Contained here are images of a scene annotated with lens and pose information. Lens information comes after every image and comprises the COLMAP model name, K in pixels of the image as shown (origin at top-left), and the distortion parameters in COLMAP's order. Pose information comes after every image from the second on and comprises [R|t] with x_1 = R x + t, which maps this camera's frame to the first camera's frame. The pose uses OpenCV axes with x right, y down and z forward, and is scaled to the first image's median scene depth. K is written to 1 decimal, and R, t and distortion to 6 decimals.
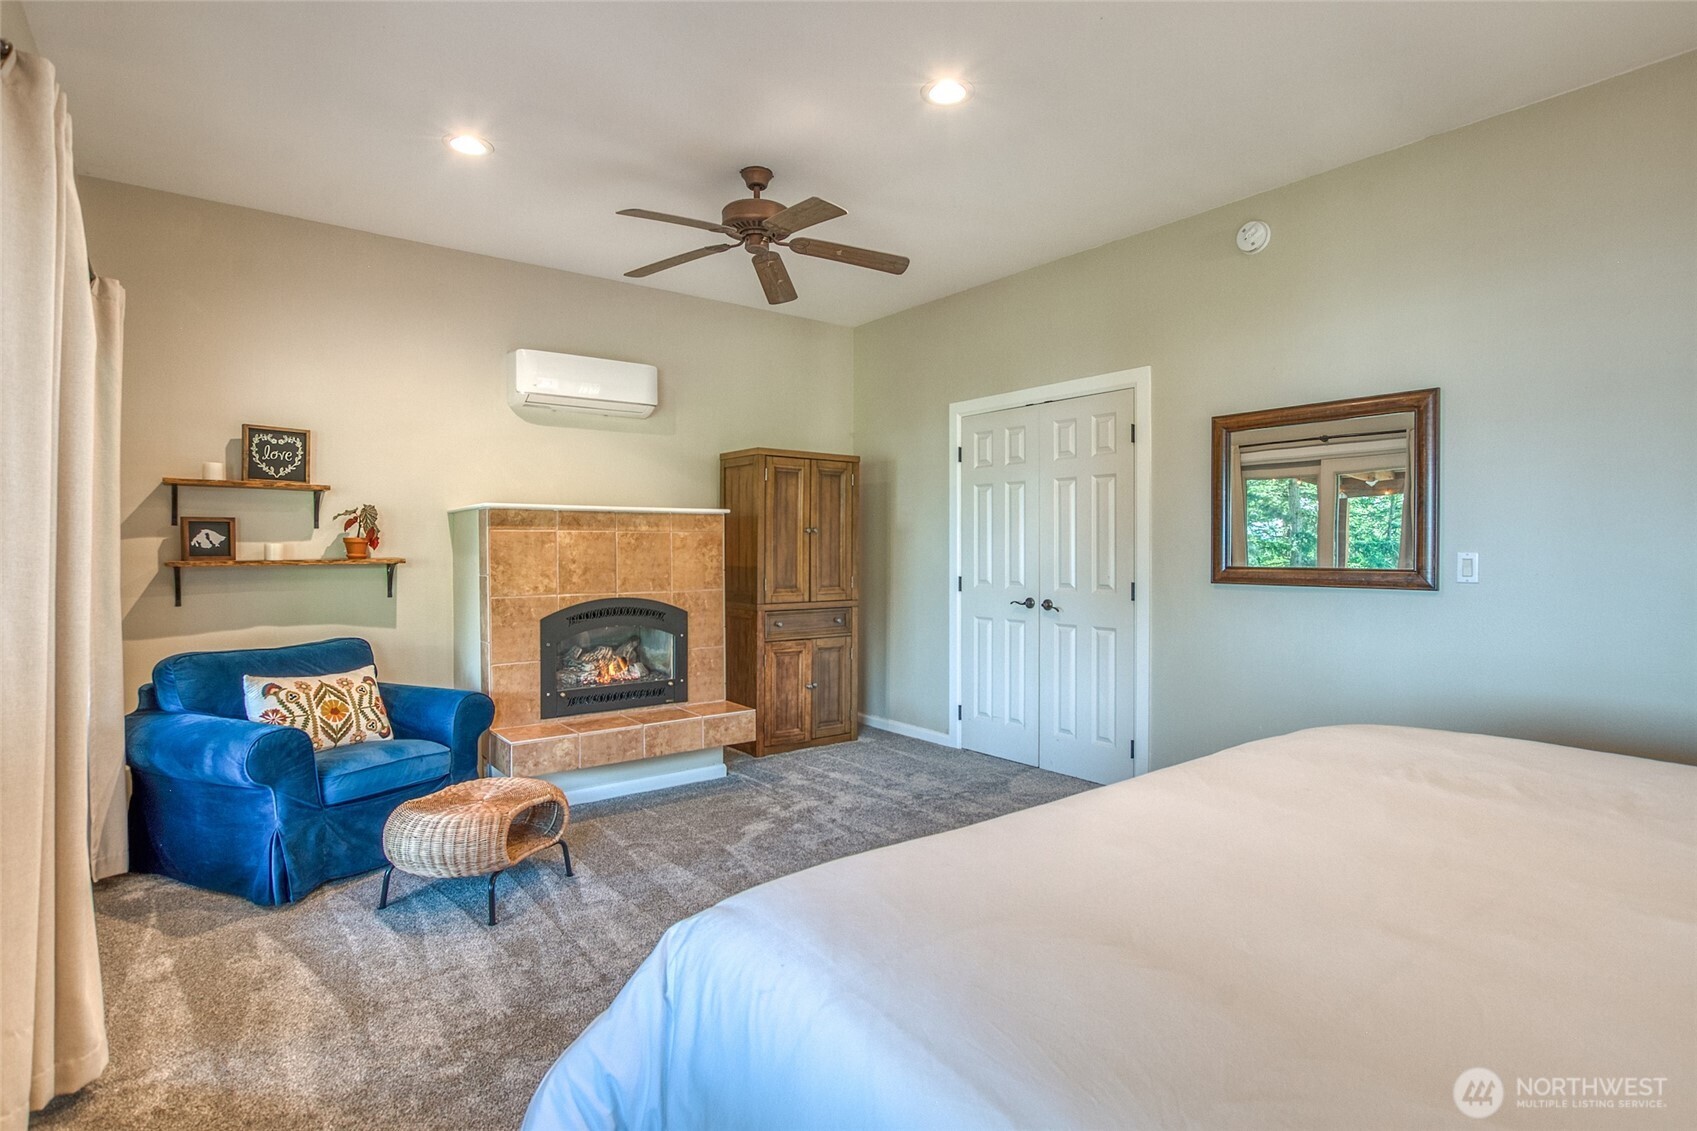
lens RADIAL K [[855.0, 0, 850.6], [0, 855.0, 558.4], [0, 0, 1]] dist [-0.002110, 0.000186]
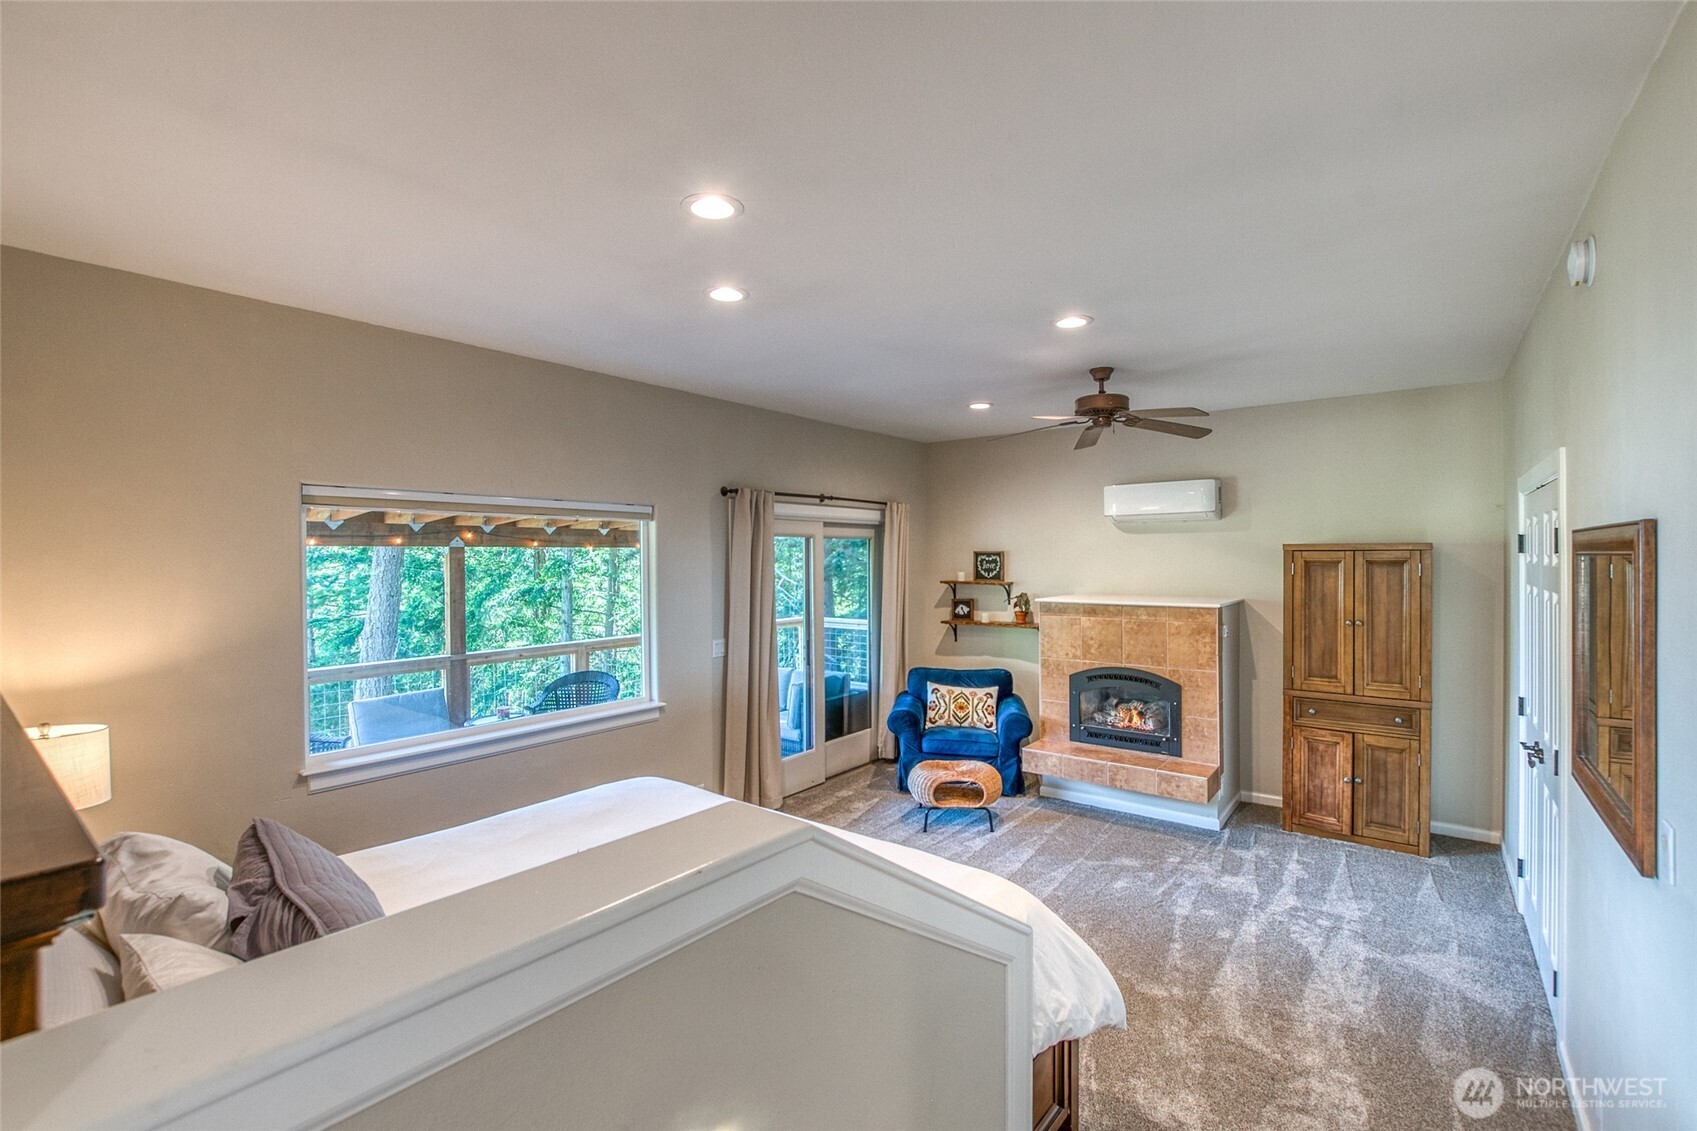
lens RADIAL K [[764.7, 0, 849.8], [0, 764.7, 554.2], [0, 0, 1]] dist [-0.015139, 0.000557]
pose [[0.231731, 0.003288, -0.972774, 0.840304], [-0.000173, 0.999994, 0.003339, -0.143724], [0.972780, -0.000606, 0.231730, 0.294398]]
